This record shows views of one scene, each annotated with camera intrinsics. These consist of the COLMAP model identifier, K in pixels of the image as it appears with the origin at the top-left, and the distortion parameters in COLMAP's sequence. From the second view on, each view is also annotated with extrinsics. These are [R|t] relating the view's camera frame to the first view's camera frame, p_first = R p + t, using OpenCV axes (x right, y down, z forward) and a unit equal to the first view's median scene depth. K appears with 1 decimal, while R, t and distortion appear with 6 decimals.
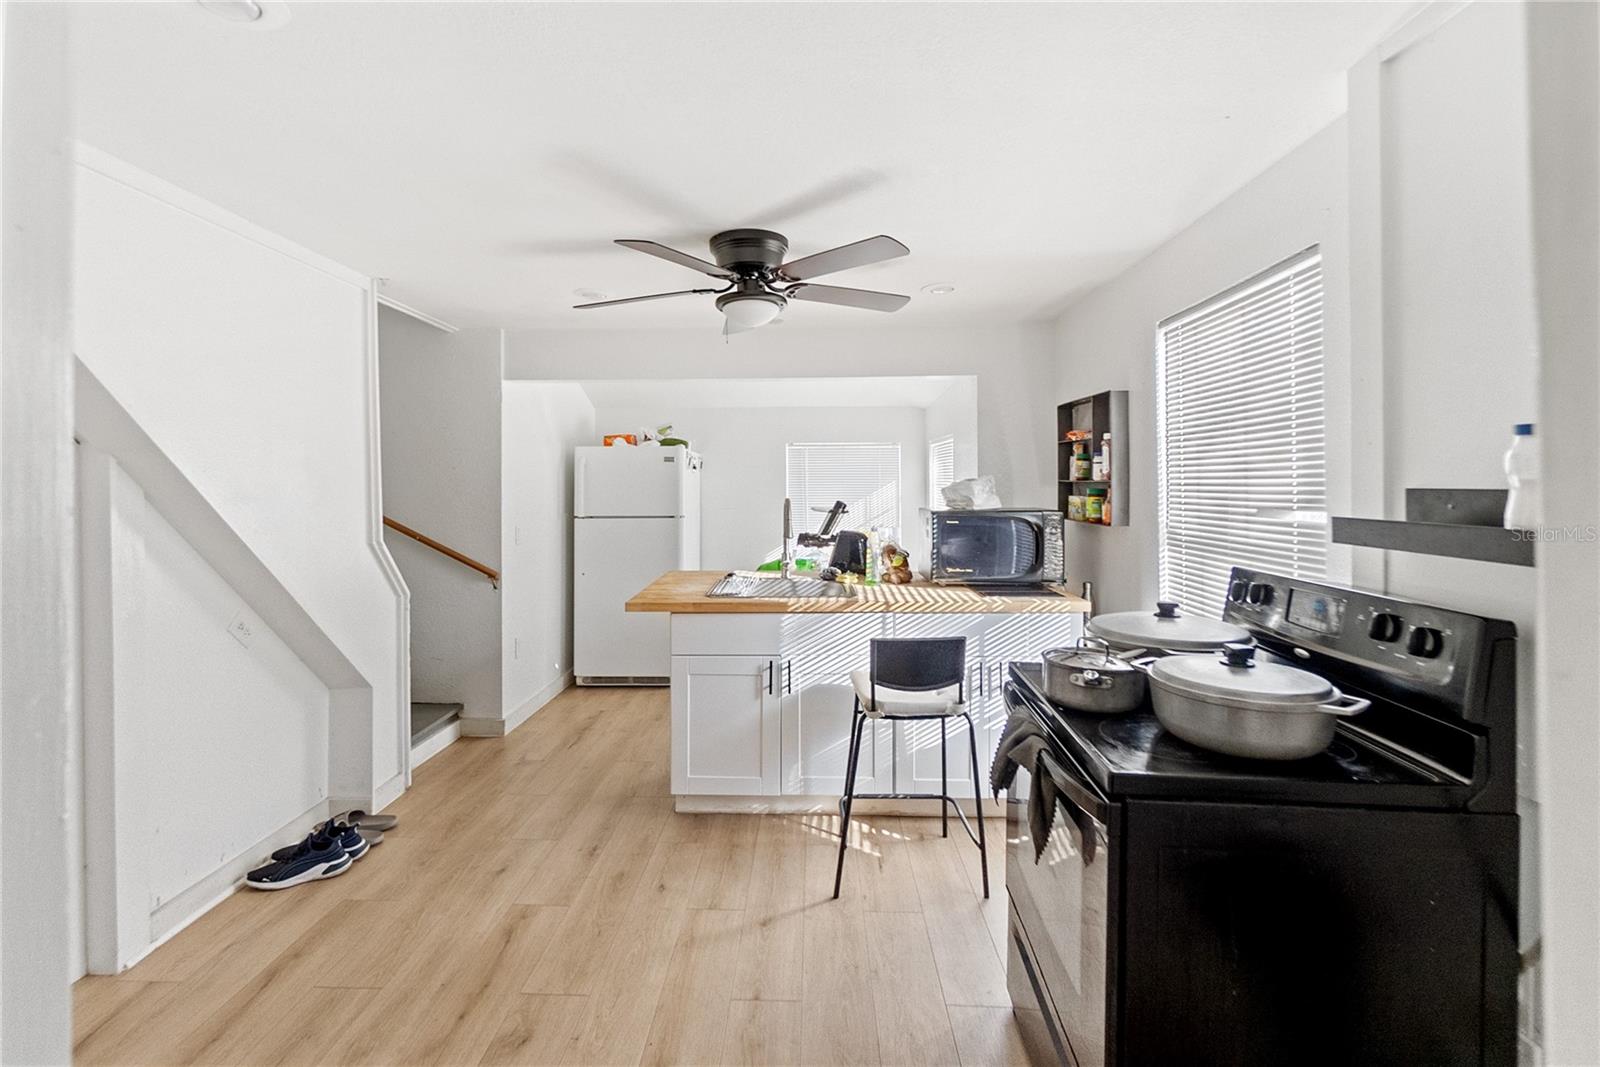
lens RADIAL K [[726.5, 0, 758.5], [0, 726.5, 485.3], [0, 0, 1]] dist [-0.009821, 0.001487]
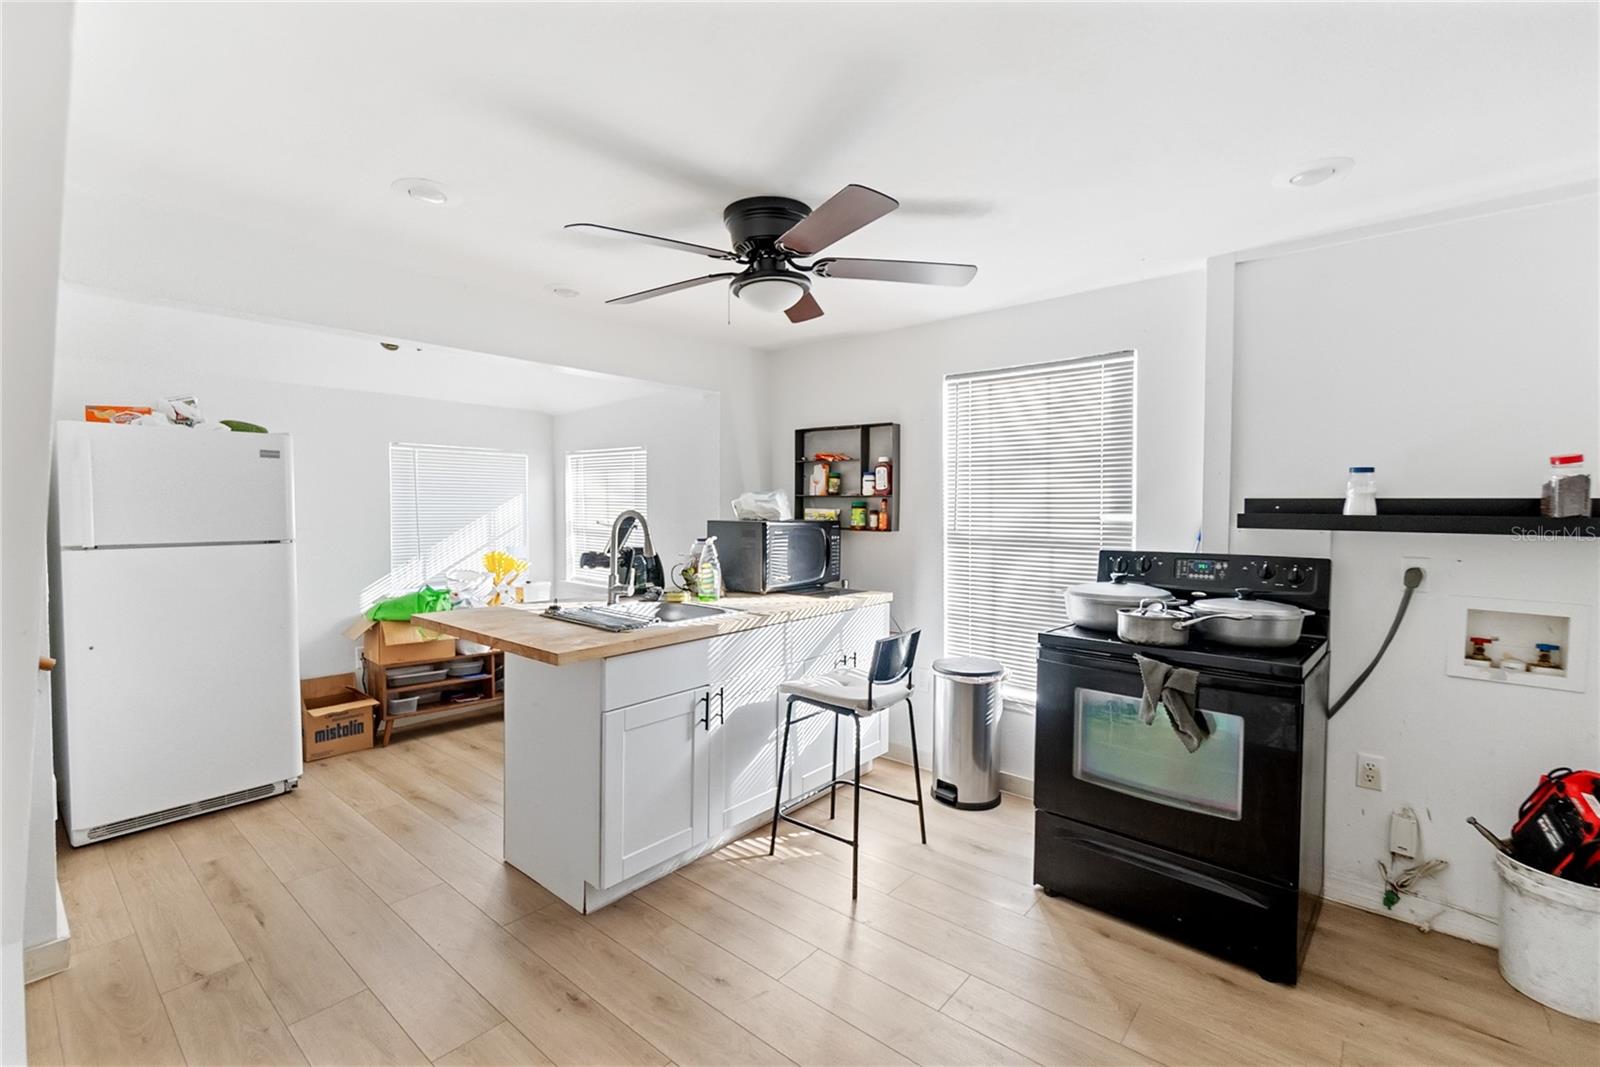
lens RADIAL K [[726.5, 0, 797.9], [0, 726.5, 529.0], [0, 0, 1]] dist [-0.009821, 0.001487]
pose [[0.593867, -0.018812, 0.804343, -0.590203], [-0.006469, 0.999583, 0.028154, 0.017165], [-0.804537, -0.021923, 0.593498, 0.368219]]
